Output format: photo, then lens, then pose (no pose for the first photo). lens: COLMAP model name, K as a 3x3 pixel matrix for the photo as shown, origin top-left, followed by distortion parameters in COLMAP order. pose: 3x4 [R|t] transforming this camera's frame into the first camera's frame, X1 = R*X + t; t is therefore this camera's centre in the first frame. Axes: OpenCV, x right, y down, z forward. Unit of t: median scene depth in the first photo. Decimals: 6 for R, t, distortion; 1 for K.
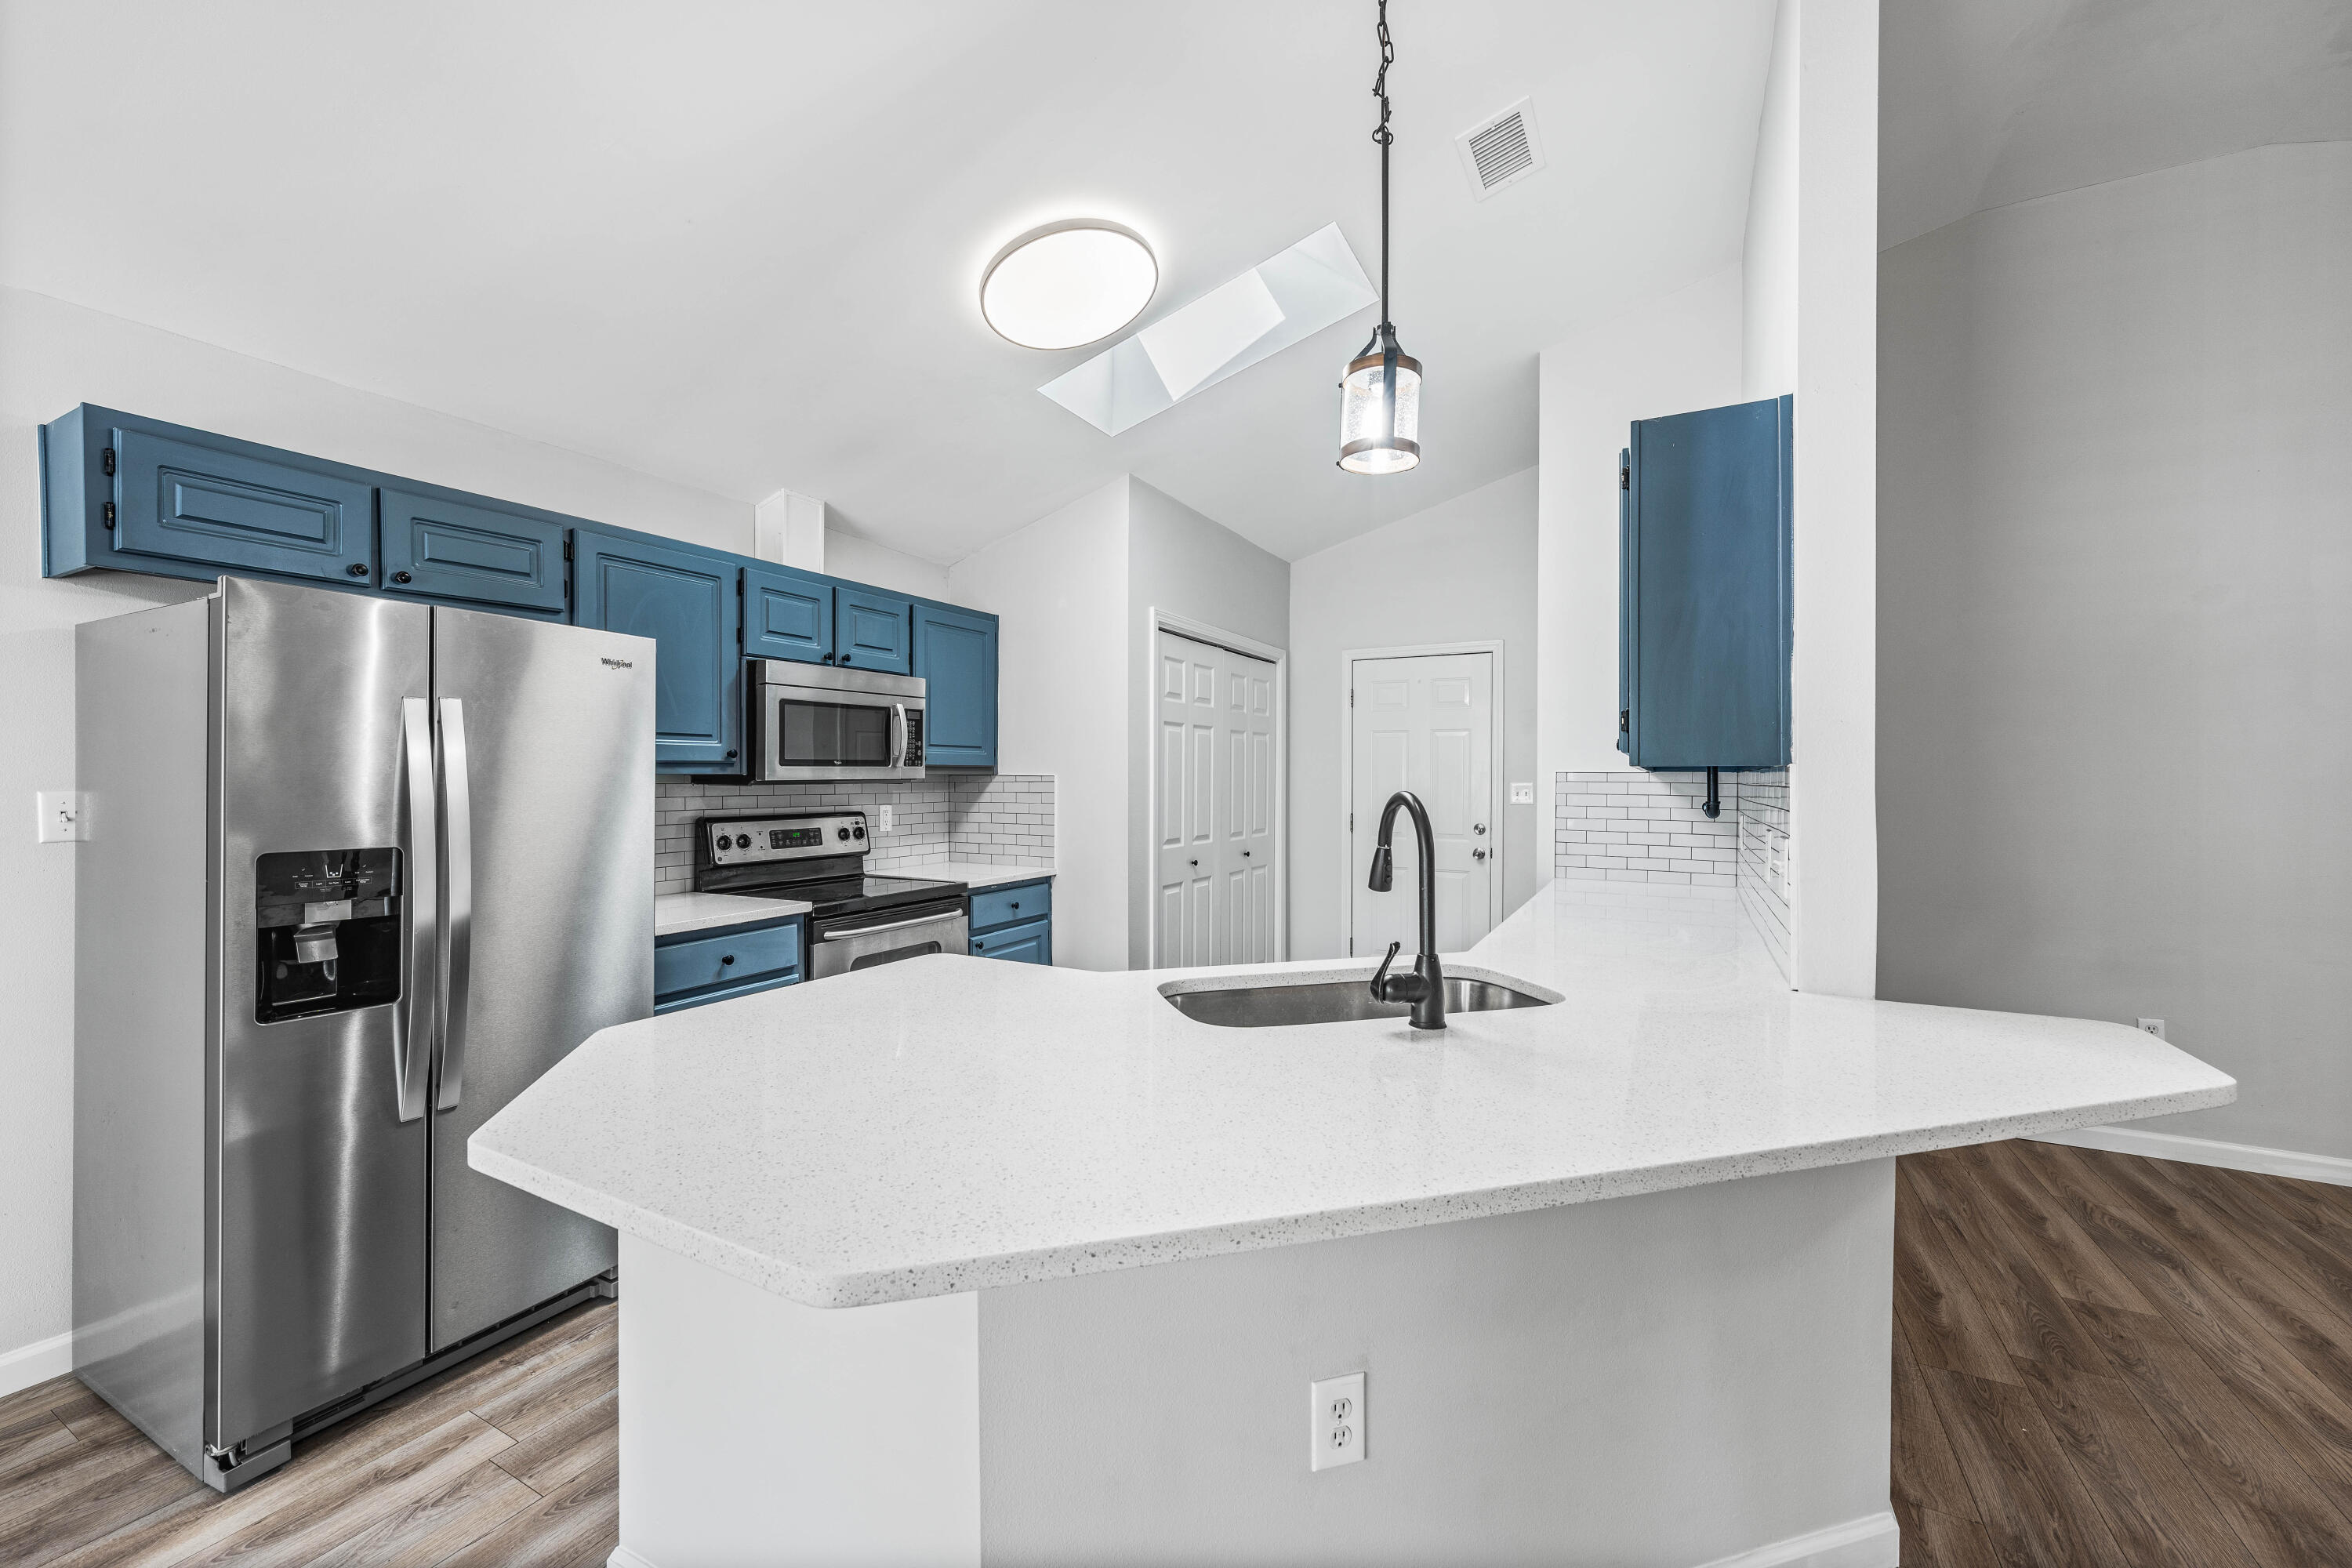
lens RADIAL K [[909.2, 0, 1164.5], [0, 909.2, 779.7], [0, 0, 1]] dist [-0.000991, -0.000550]
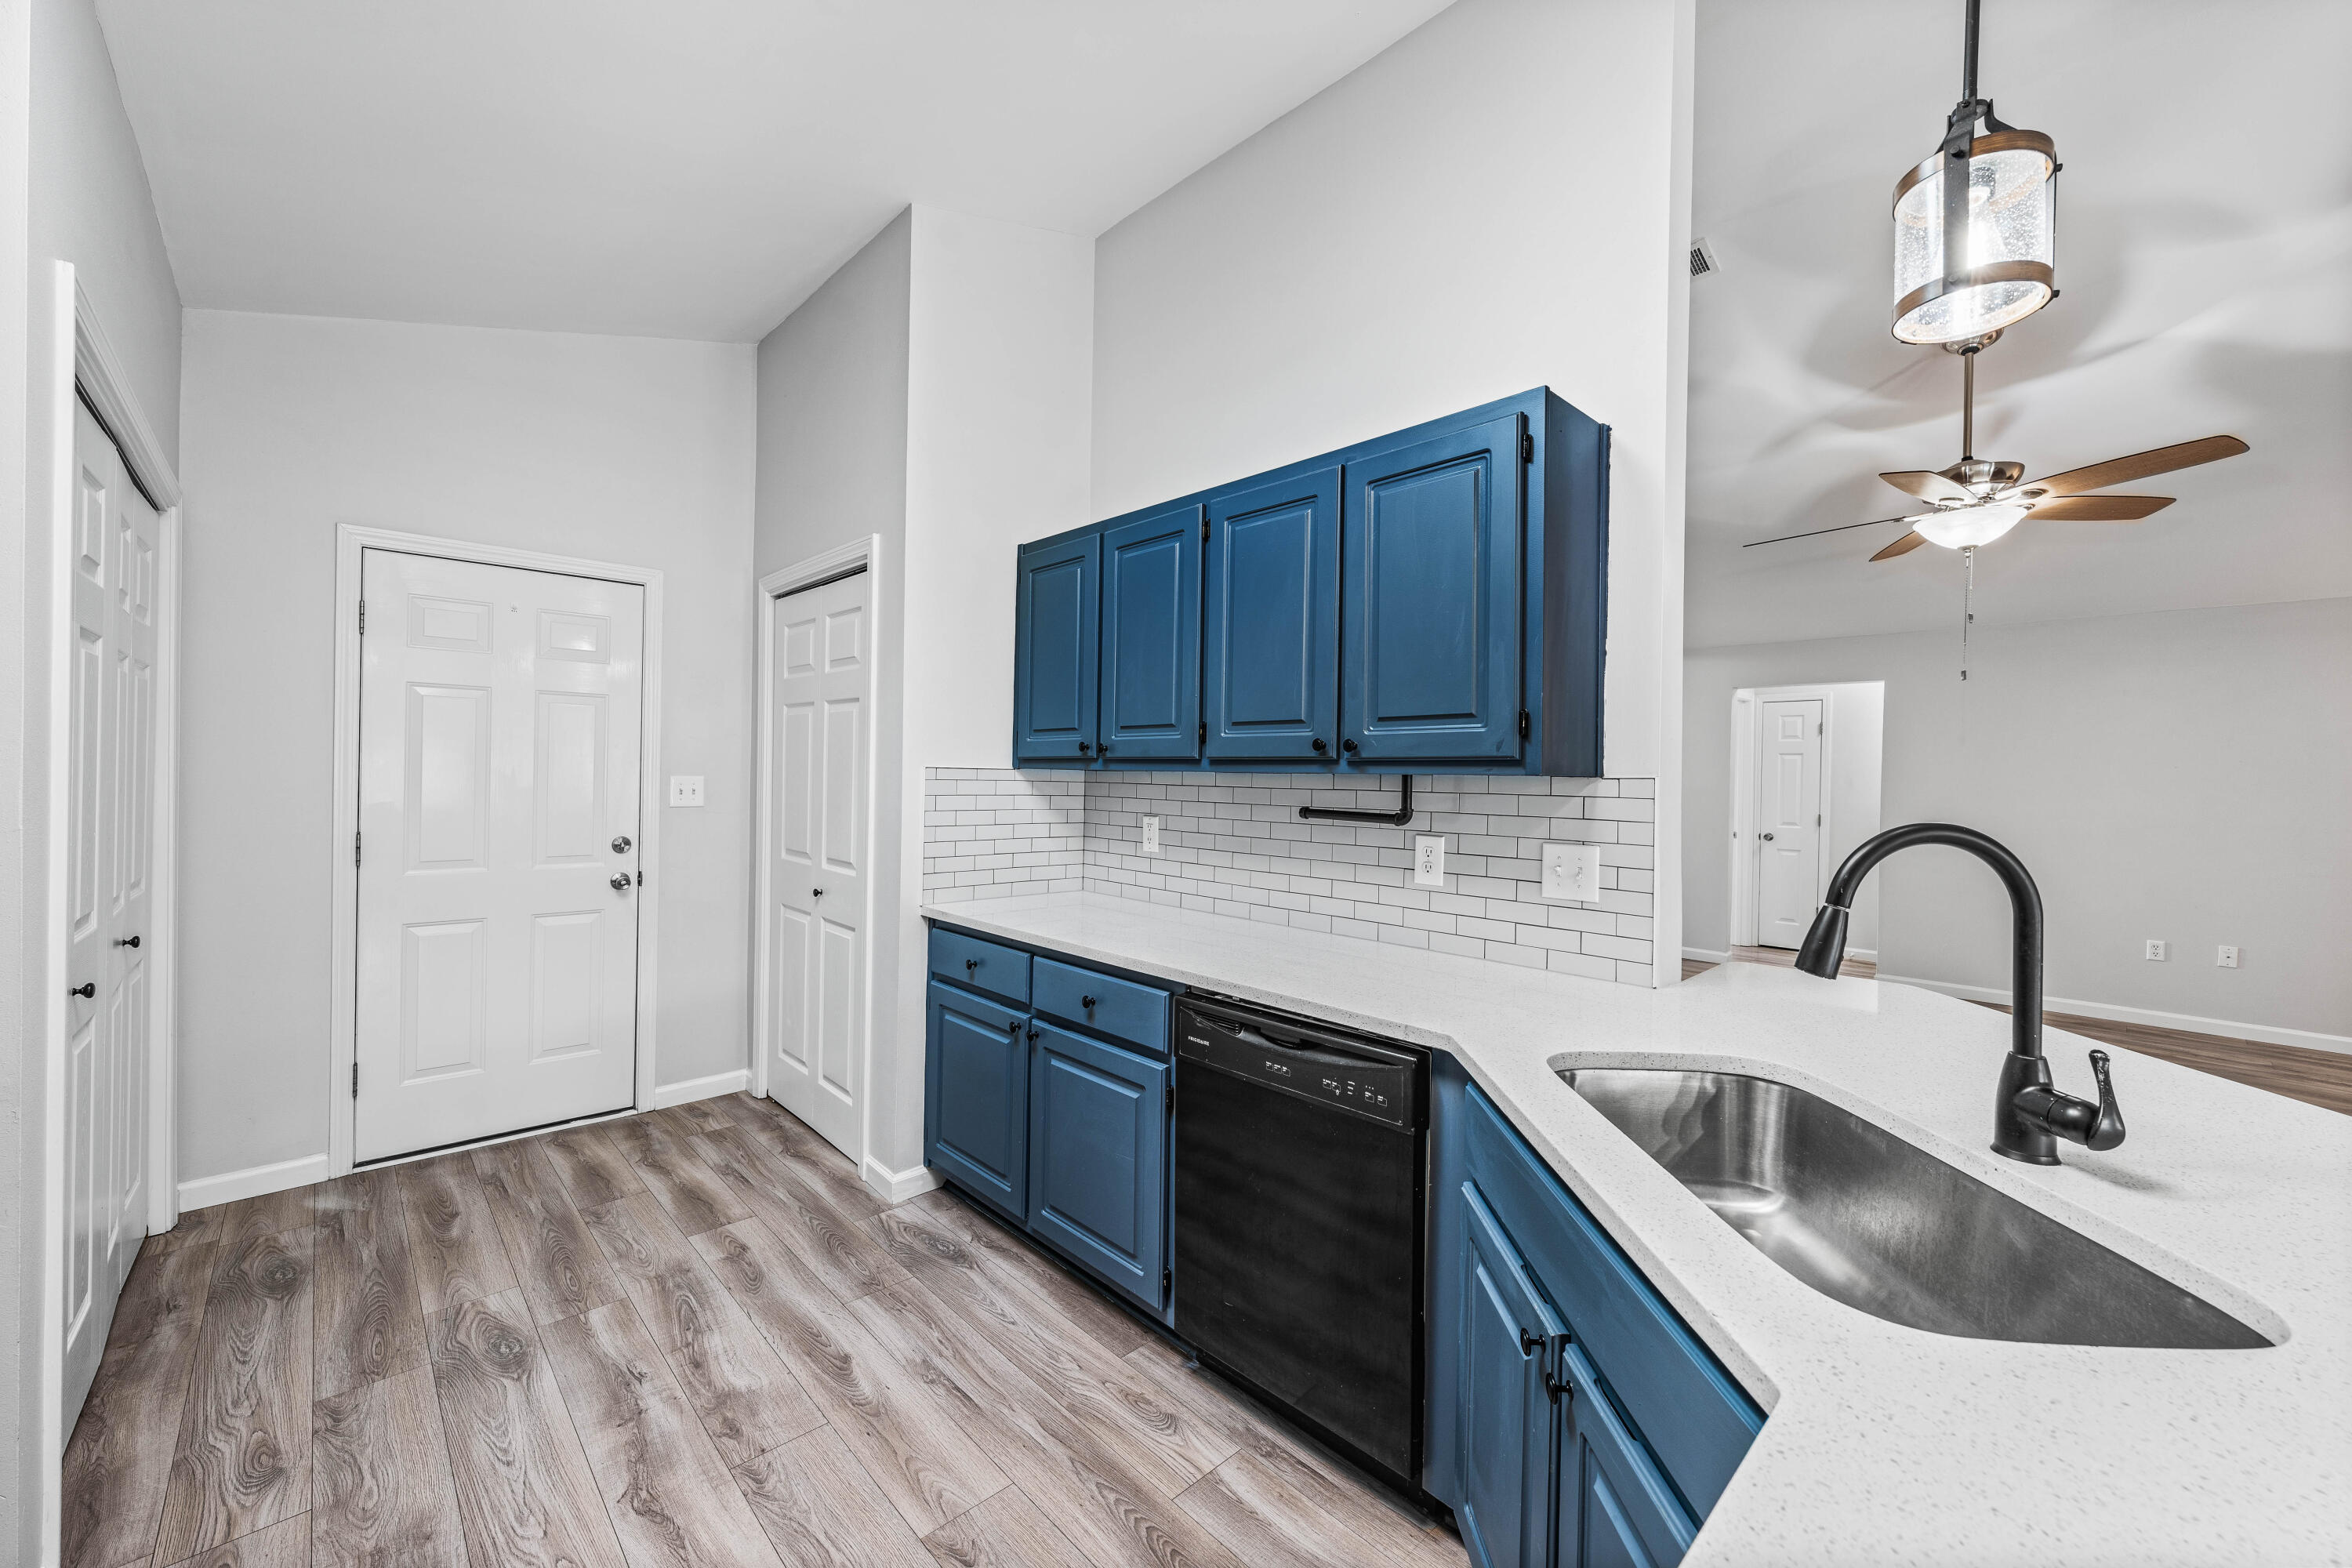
lens RADIAL K [[909.2, 0, 1164.5], [0, 909.2, 779.7], [0, 0, 1]] dist [-0.000991, -0.000550]
pose [[0.310962, -0.004138, 0.950413, -0.244179], [-0.013426, 0.999872, 0.008747, -0.007453], [-0.950327, -0.015480, 0.310867, 0.591143]]
